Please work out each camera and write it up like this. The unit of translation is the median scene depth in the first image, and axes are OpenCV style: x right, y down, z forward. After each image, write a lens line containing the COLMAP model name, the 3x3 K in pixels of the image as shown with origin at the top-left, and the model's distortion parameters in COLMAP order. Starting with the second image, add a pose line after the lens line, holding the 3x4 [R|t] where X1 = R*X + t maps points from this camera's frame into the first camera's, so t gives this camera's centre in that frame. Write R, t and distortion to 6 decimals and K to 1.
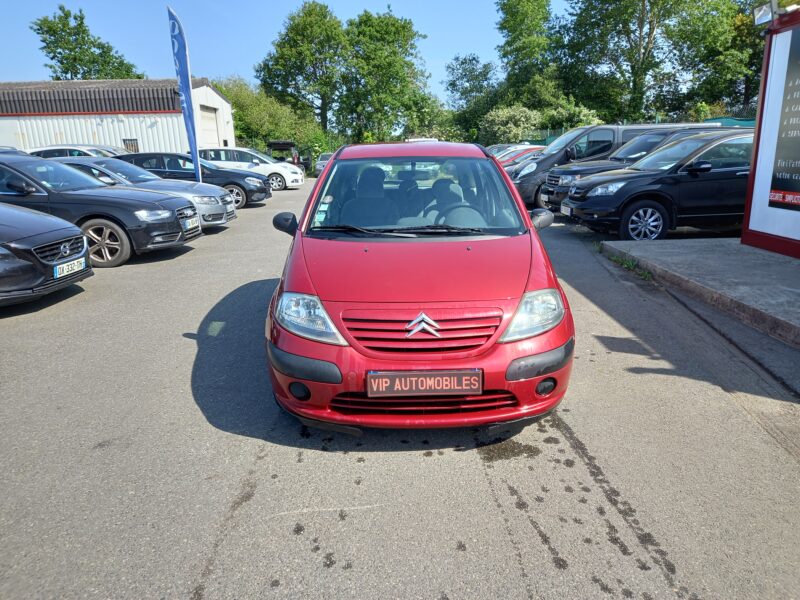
lens RADIAL K [[579.1, 0, 400.0], [0, 579.1, 300.0], [0, 0, 1]] dist [0.100666, -0.111848]
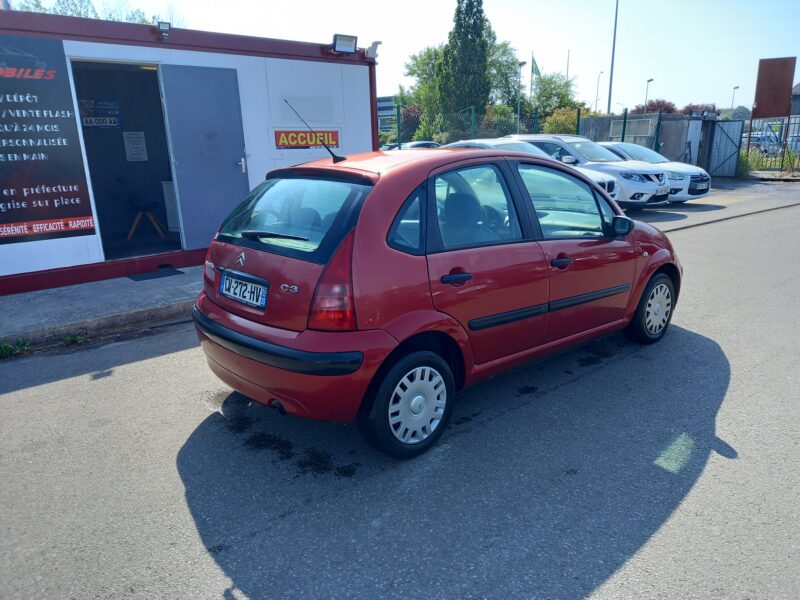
lens RADIAL K [[582.0, 0, 404.1], [0, 582.0, 298.1], [0, 0, 1]] dist [0.084999, -0.082101]
pose [[-0.652212, -0.151306, 0.742782, -0.549346], [0.228648, 0.894971, 0.383075, -0.375093], [-0.722730, 0.419682, -0.549116, 1.443164]]
